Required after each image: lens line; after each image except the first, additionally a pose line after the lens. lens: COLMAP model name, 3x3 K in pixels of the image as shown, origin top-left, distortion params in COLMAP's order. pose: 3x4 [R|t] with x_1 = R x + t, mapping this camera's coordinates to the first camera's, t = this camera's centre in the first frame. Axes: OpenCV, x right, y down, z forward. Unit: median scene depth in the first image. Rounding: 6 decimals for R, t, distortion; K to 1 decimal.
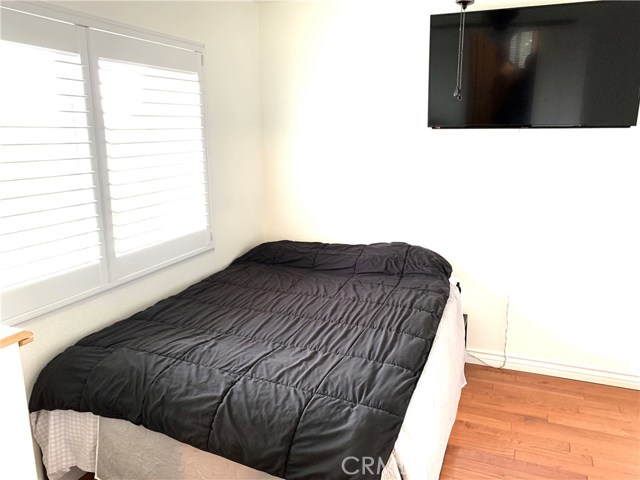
lens RADIAL K [[522.6, 0, 305.0], [0, 522.6, 238.1], [0, 0, 1]] dist [0.081130, -0.096596]
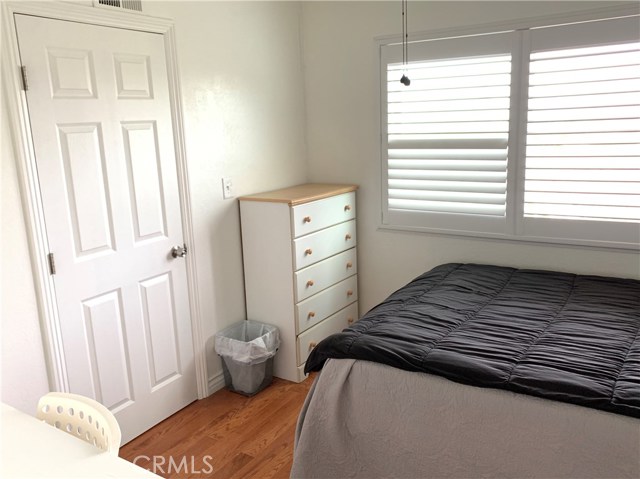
lens RADIAL K [[522.6, 0, 305.0], [0, 522.6, 237.6], [0, 0, 1]] dist [0.081130, -0.096596]
pose [[-0.212225, 0.221037, -0.951895, 0.958211], [-0.159841, 0.953113, 0.256956, -0.156617], [0.964060, 0.206684, -0.166944, 0.771535]]
